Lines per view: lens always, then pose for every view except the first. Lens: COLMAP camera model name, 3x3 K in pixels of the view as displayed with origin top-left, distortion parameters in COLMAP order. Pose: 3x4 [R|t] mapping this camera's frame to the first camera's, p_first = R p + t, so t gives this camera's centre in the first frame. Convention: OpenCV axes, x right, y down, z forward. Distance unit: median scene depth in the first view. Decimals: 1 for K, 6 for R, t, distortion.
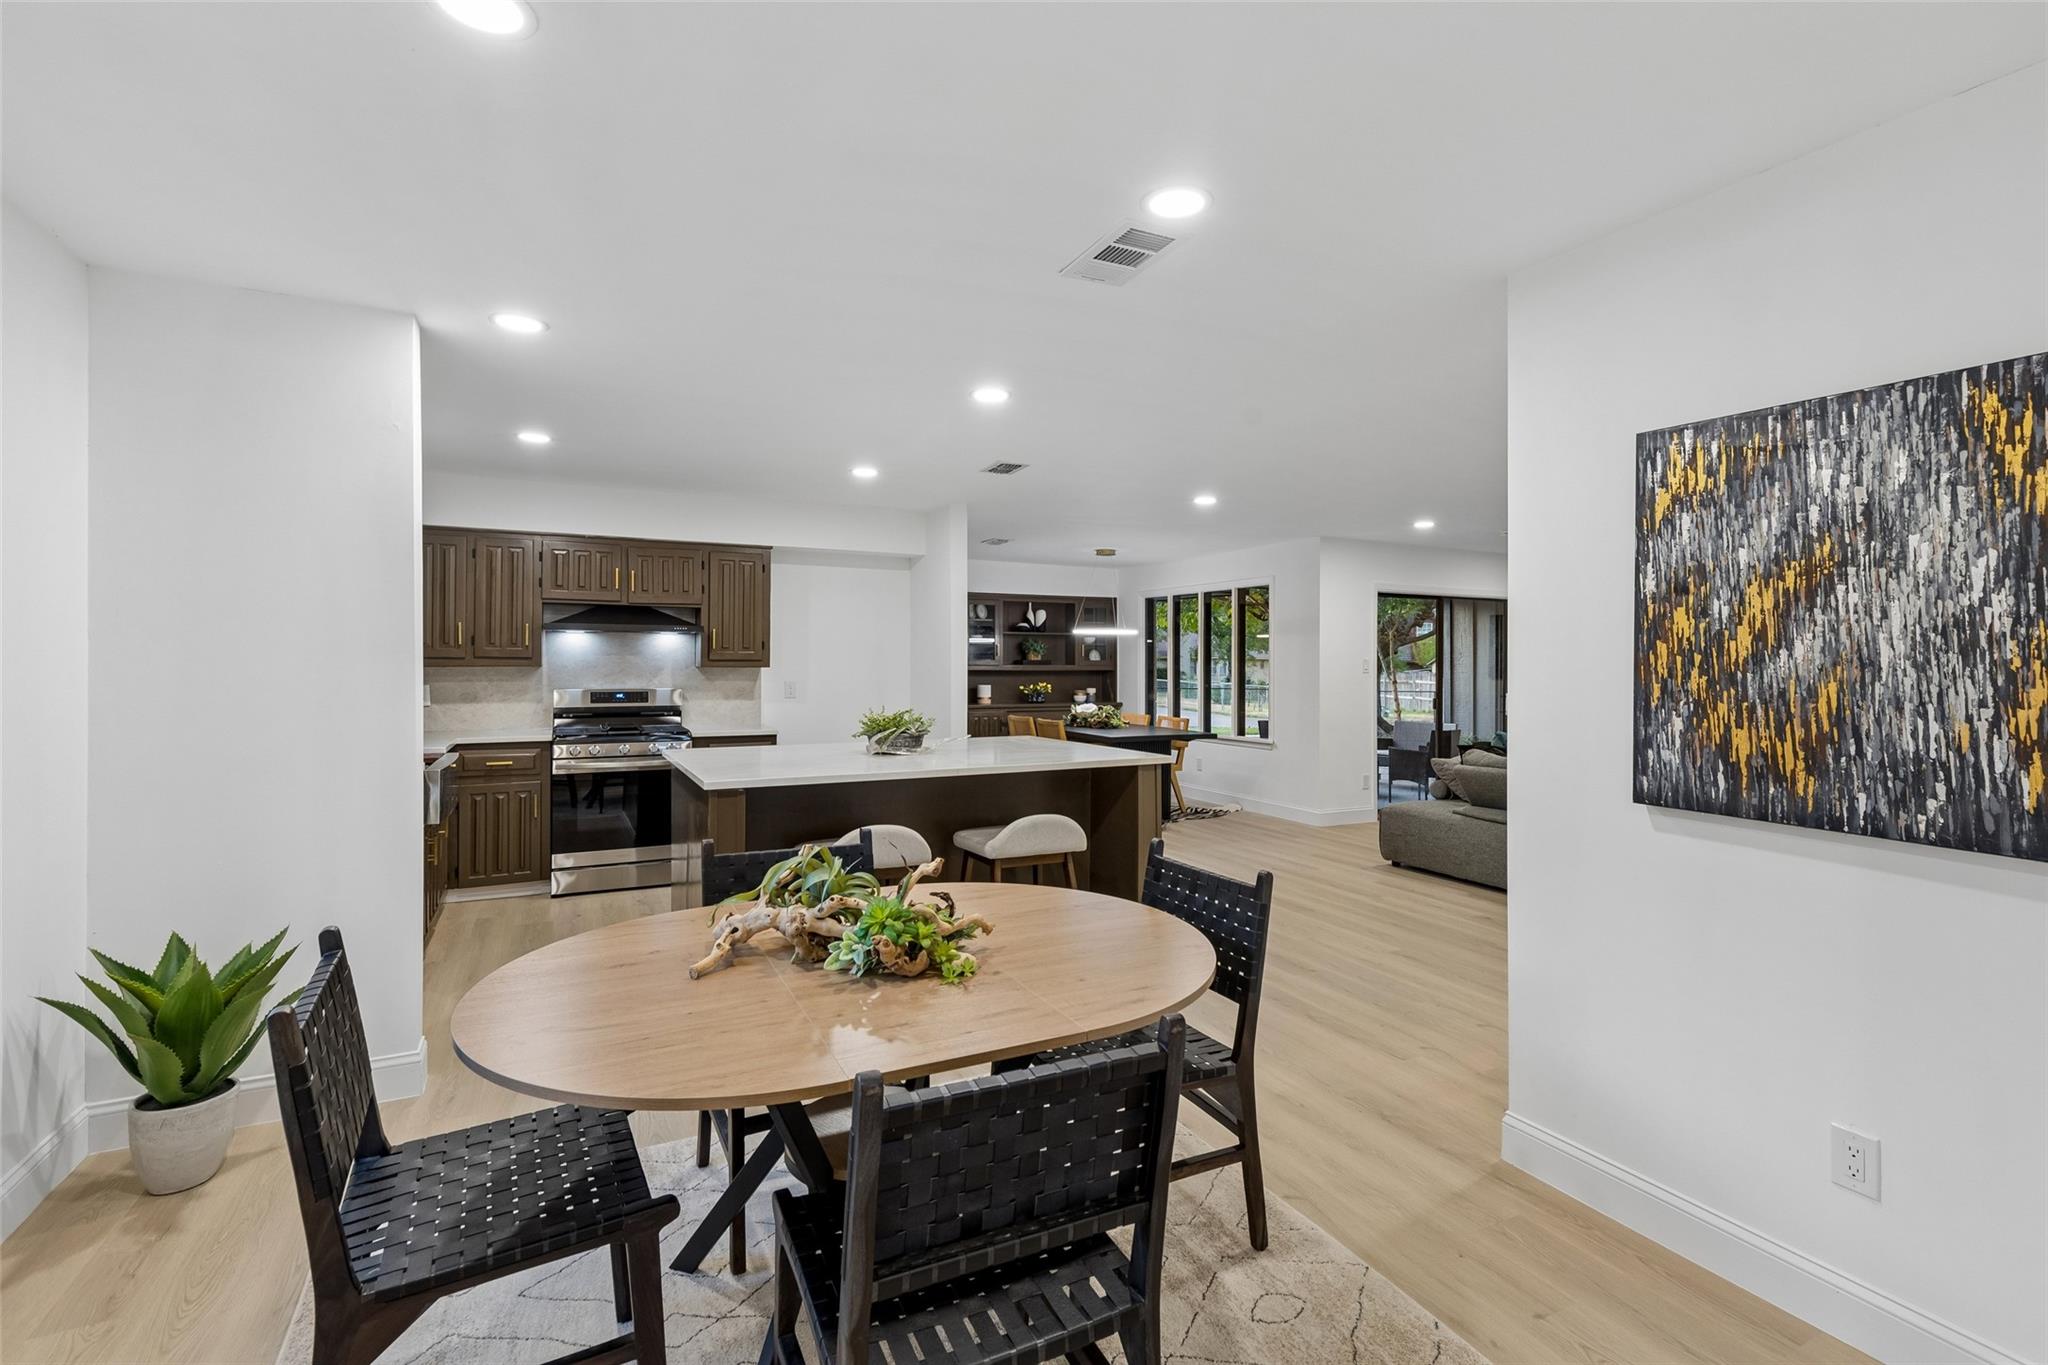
lens RADIAL K [[922.4, 0, 1043.2], [0, 922.4, 654.0], [0, 0, 1]] dist [0.003678, -0.001344]
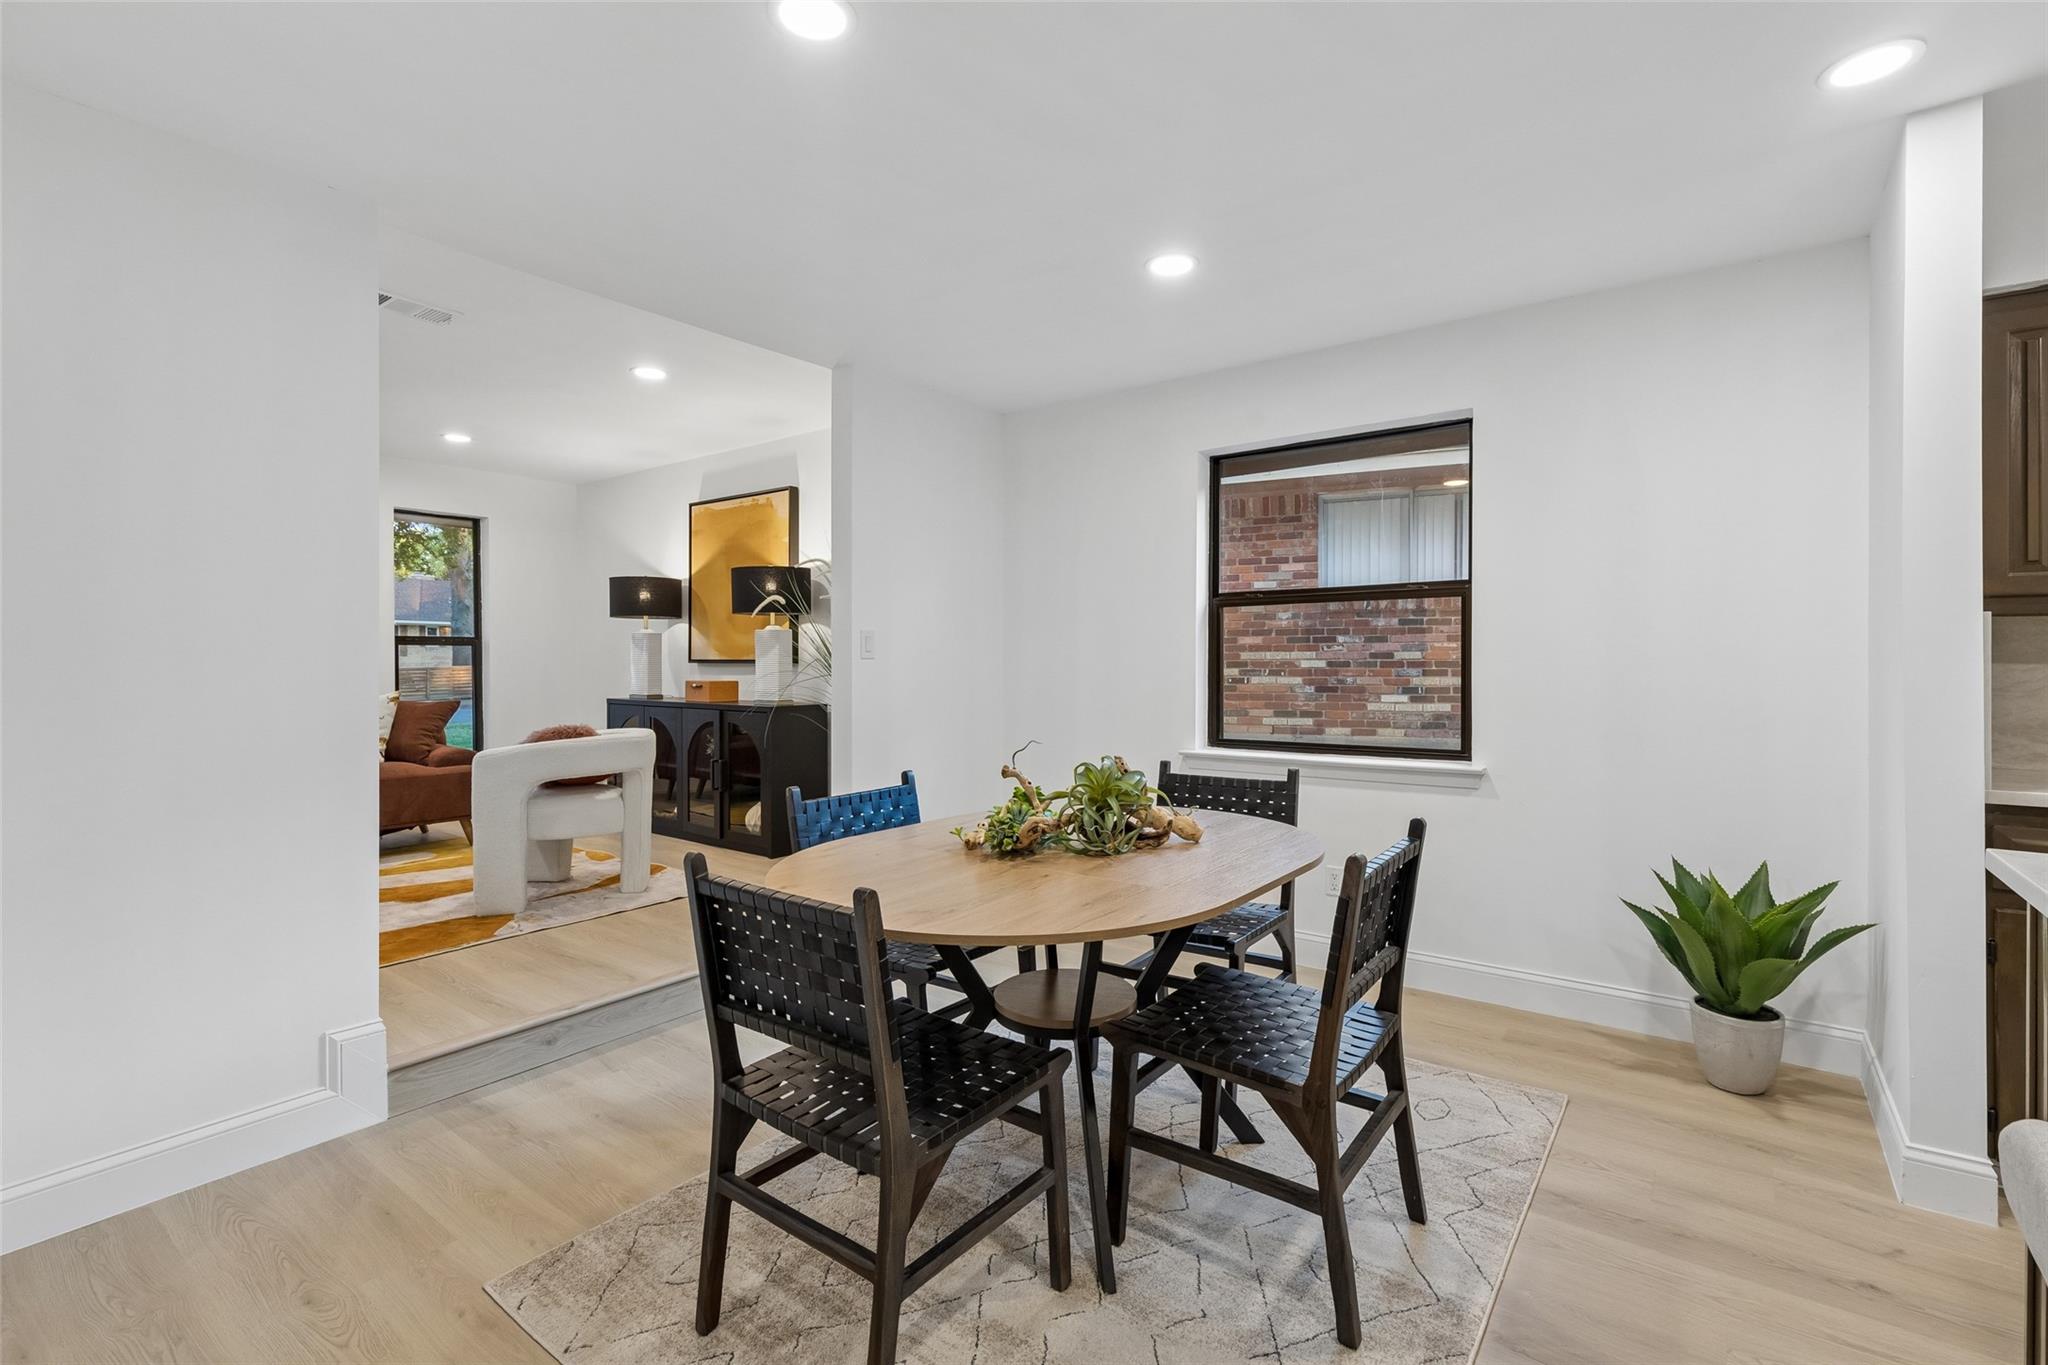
lens RADIAL K [[922.4, 0, 1032.3], [0, 922.4, 662.3], [0, 0, 1]] dist [0.003678, -0.001344]
pose [[-0.904987, -0.005531, -0.425403, 0.128279], [-0.000488, 0.999928, -0.011962, 0.031867], [0.425438, -0.010618, -0.904925, 0.667916]]
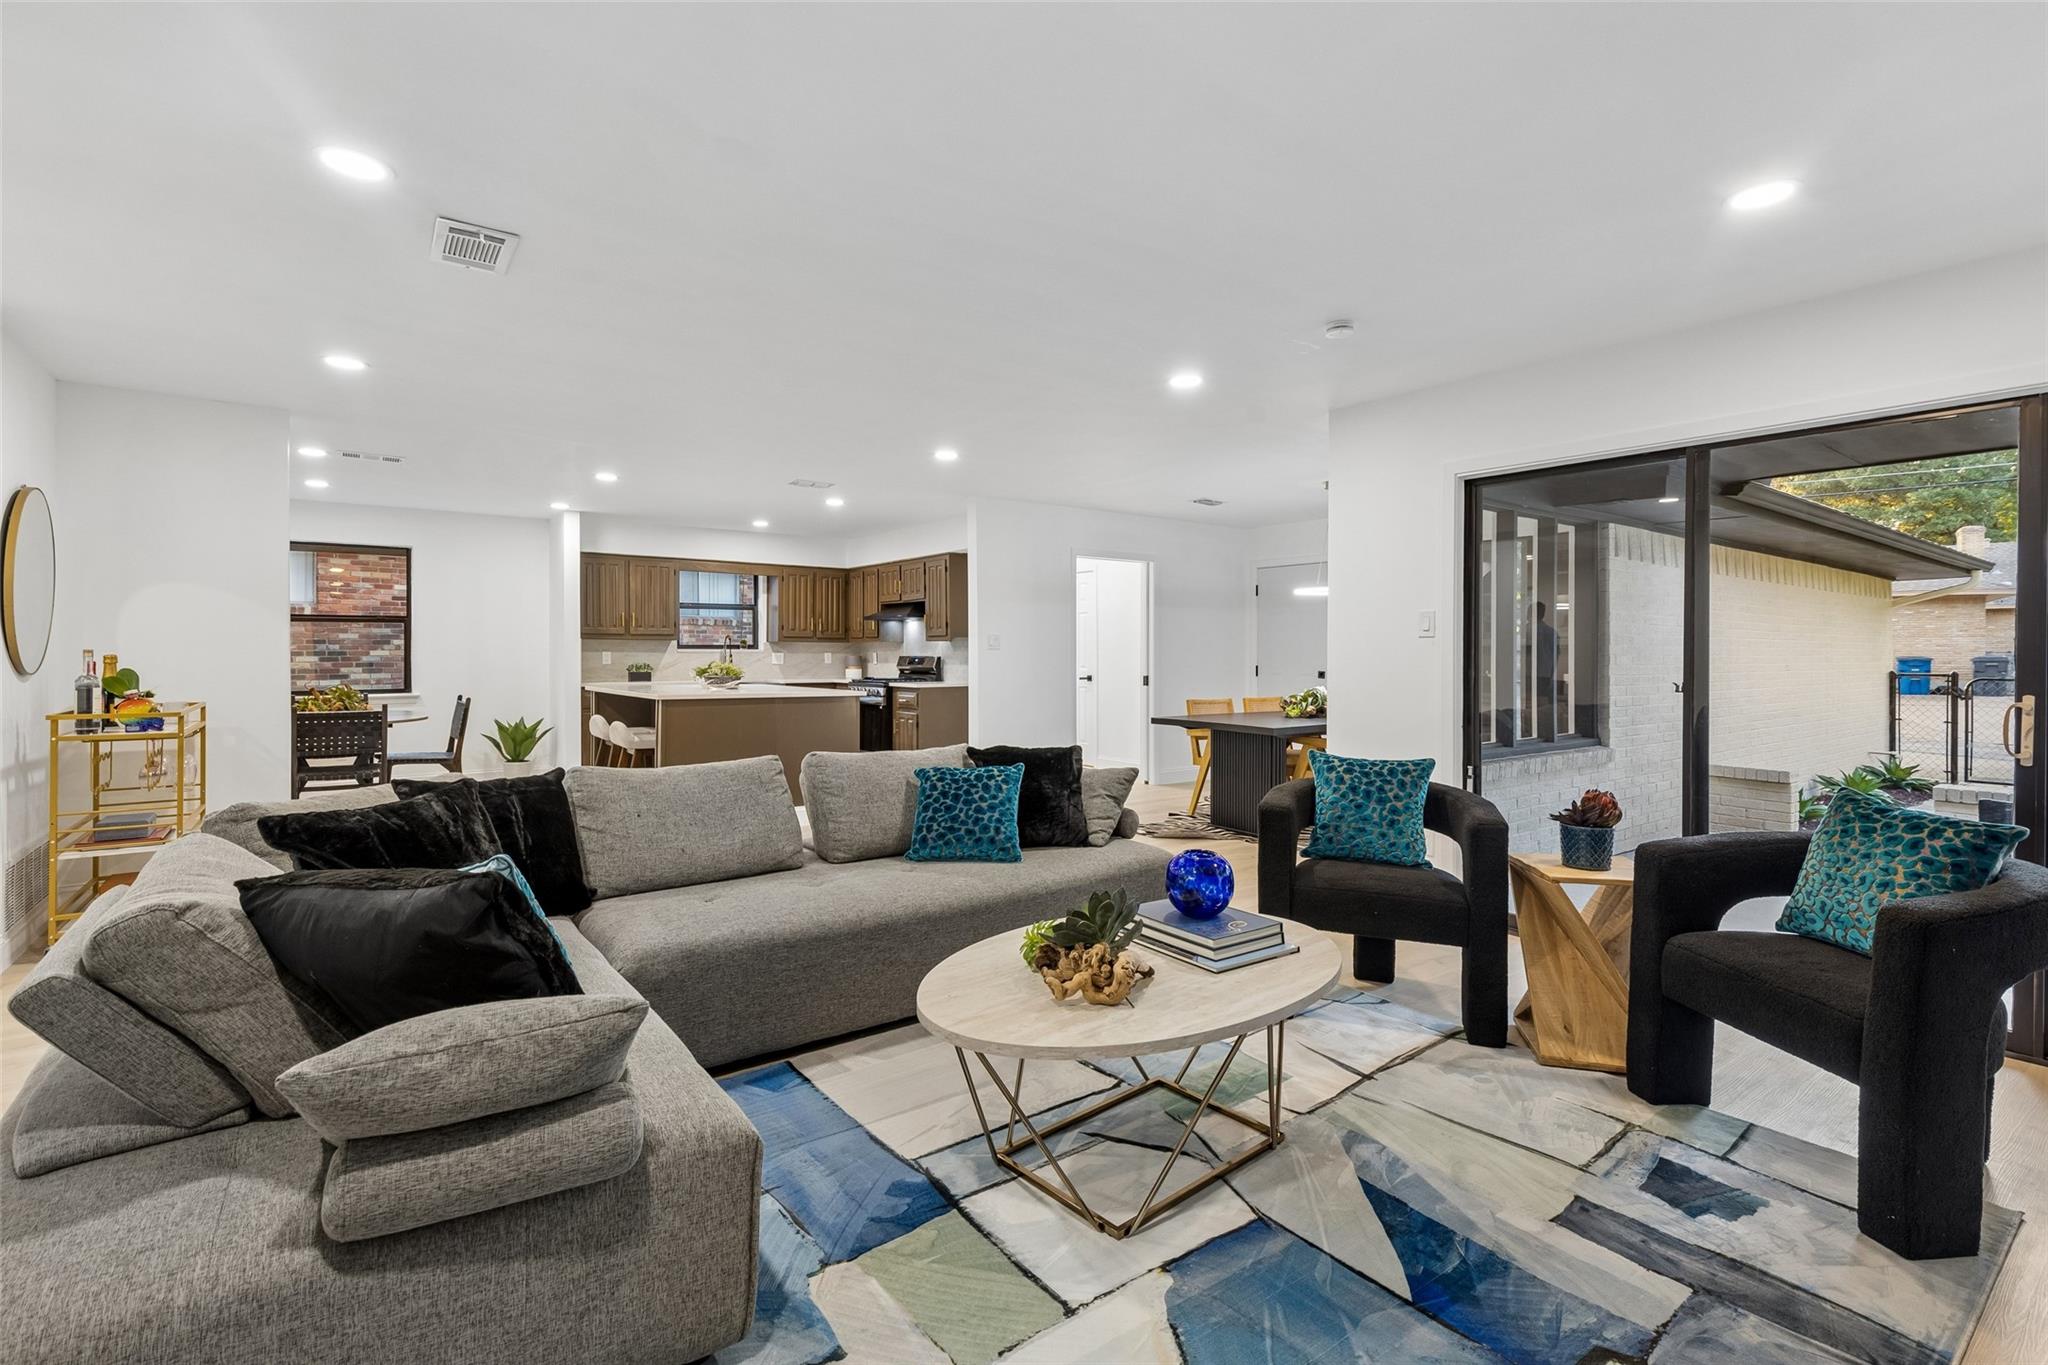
lens RADIAL K [[922.4, 0, 1039.3], [0, 922.4, 667.3], [0, 0, 1]] dist [0.003678, -0.001344]
pose [[0.159701, 0.009865, -0.987116, 1.139820], [0.008659, 0.999898, 0.011394, 0.041411], [0.987127, -0.010367, 0.159600, 0.966601]]
